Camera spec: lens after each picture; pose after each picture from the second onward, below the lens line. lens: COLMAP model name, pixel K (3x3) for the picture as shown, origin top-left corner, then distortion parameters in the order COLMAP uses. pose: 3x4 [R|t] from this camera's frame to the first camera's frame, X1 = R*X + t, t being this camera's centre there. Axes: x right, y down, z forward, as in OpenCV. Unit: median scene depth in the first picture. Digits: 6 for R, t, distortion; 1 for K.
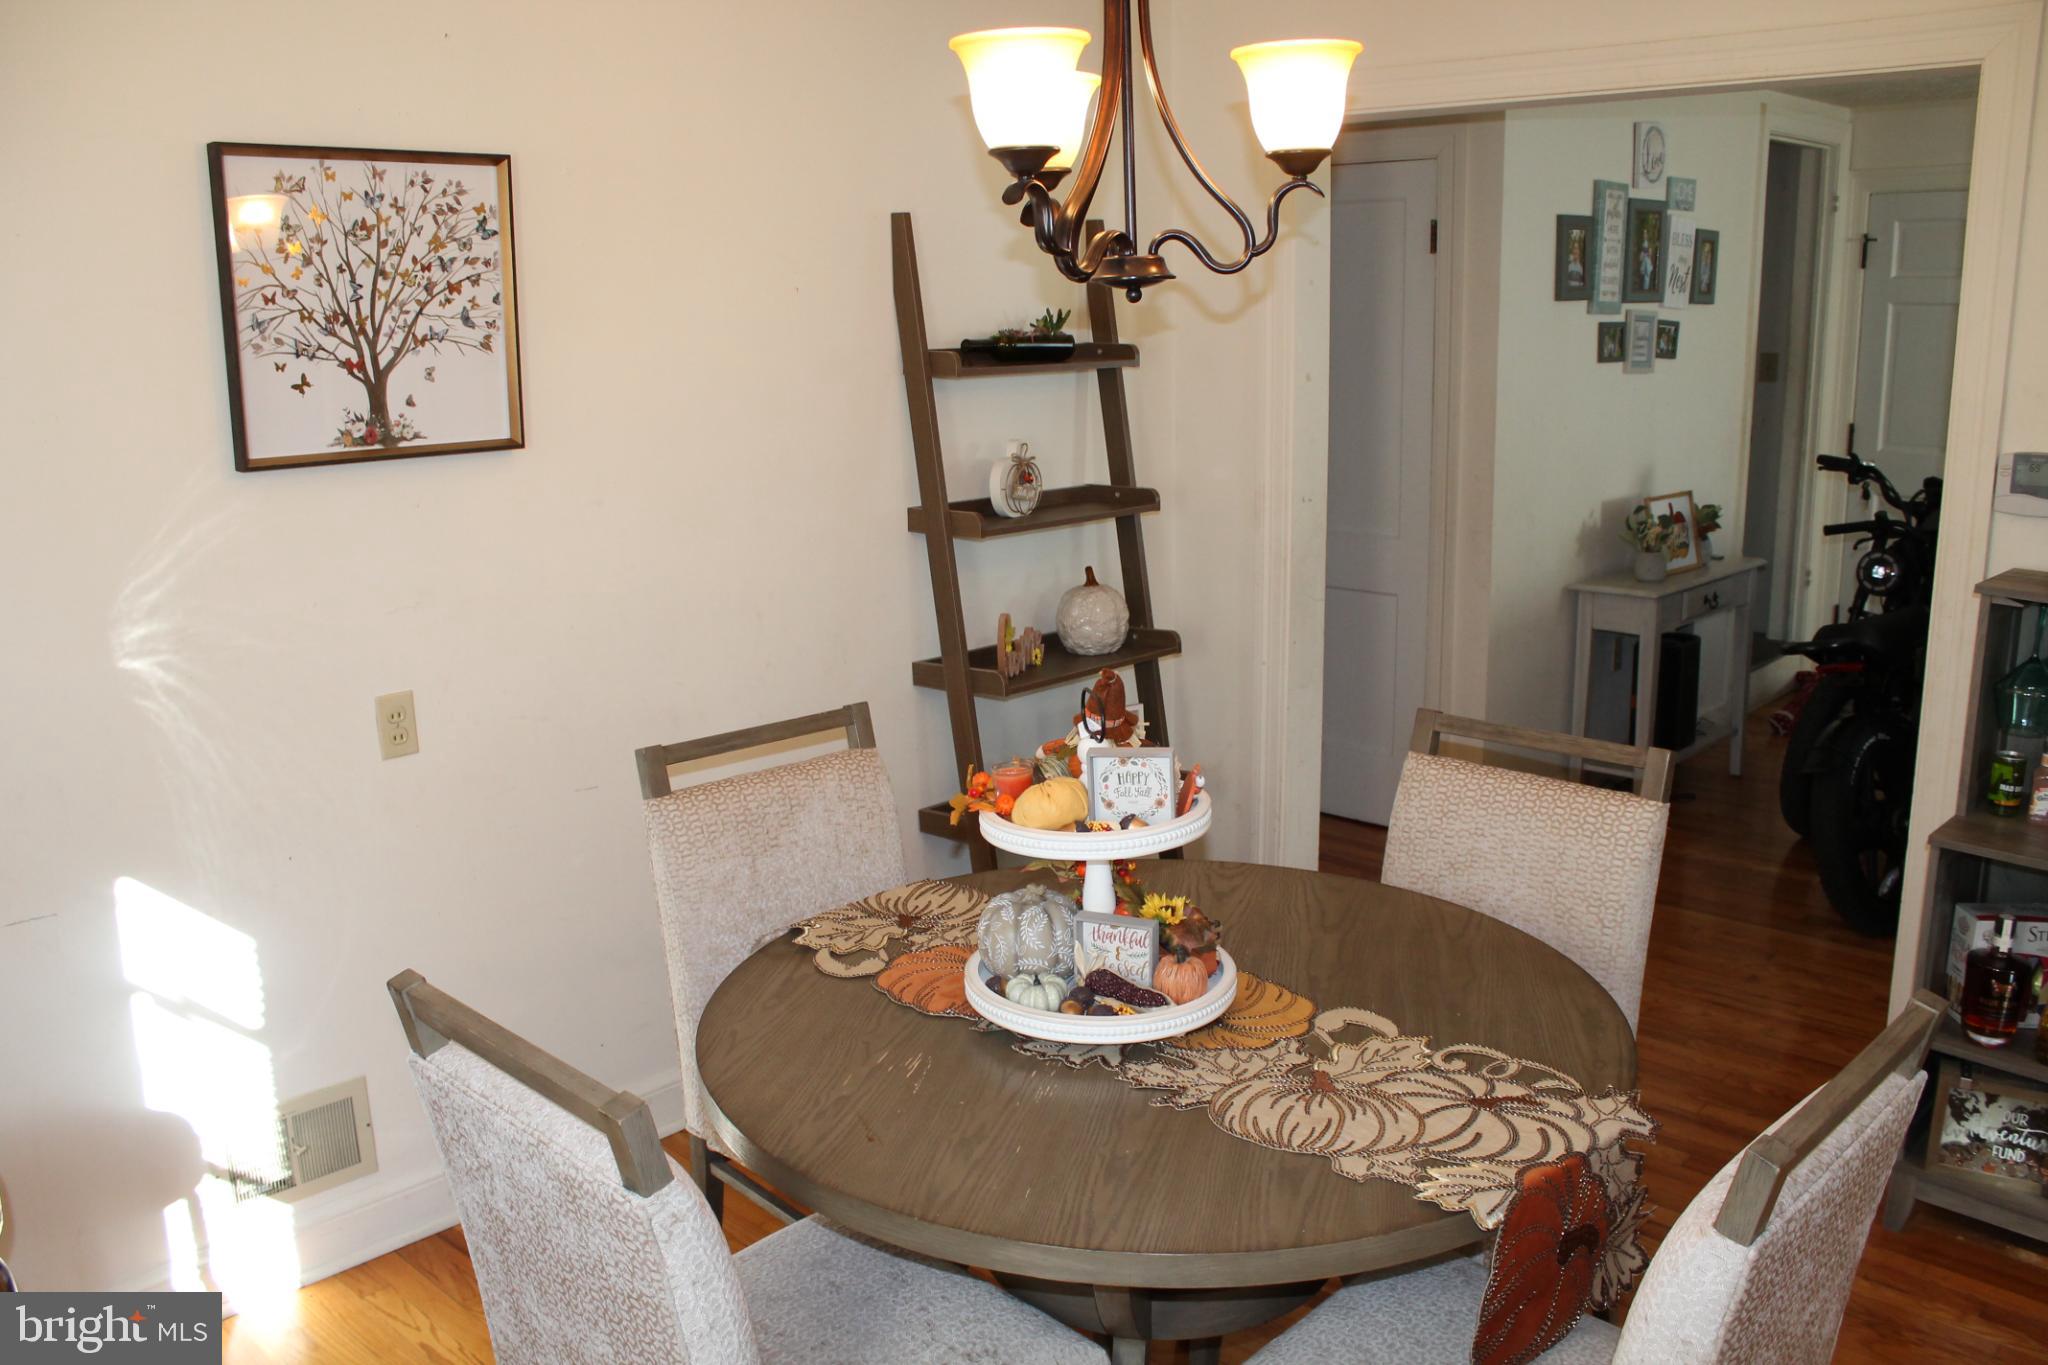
lens RADIAL K [[1723.5, 0, 1033.6], [0, 1723.5, 685.1], [0, 0, 1]] dist [-0.149150, 0.135238]
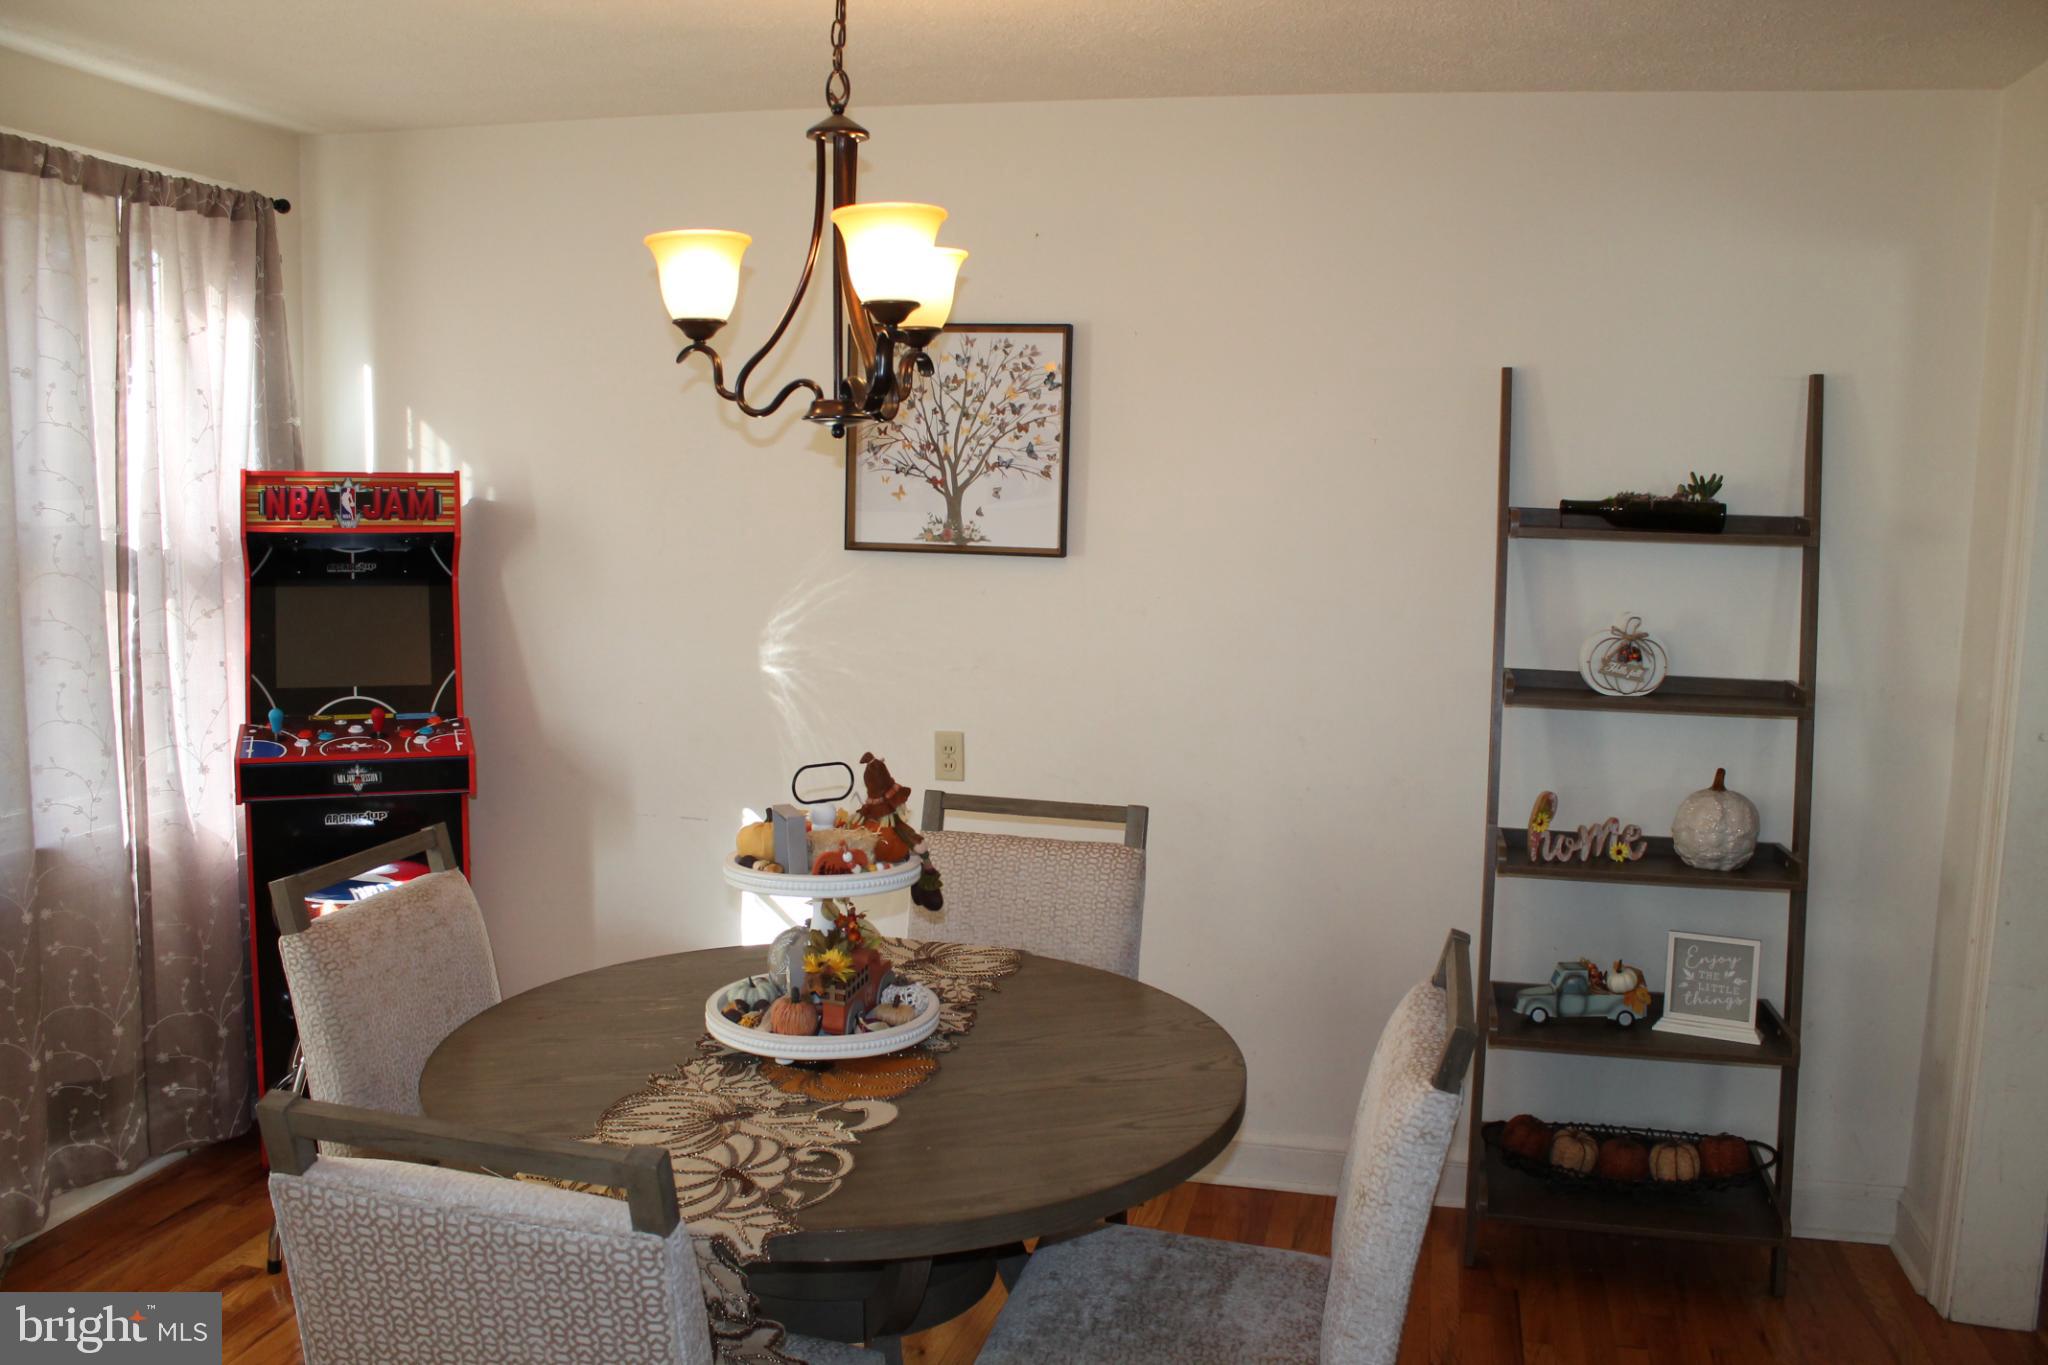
lens RADIAL K [[1723.5, 0, 1027.1], [0, 1723.5, 682.3], [0, 0, 1]] dist [-0.149150, 0.135238]
pose [[0.507356, 0.131435, -0.851654, 0.817437], [-0.214742, 0.976406, 0.022760, -0.079206], [0.834552, 0.171339, 0.523609, 0.361901]]
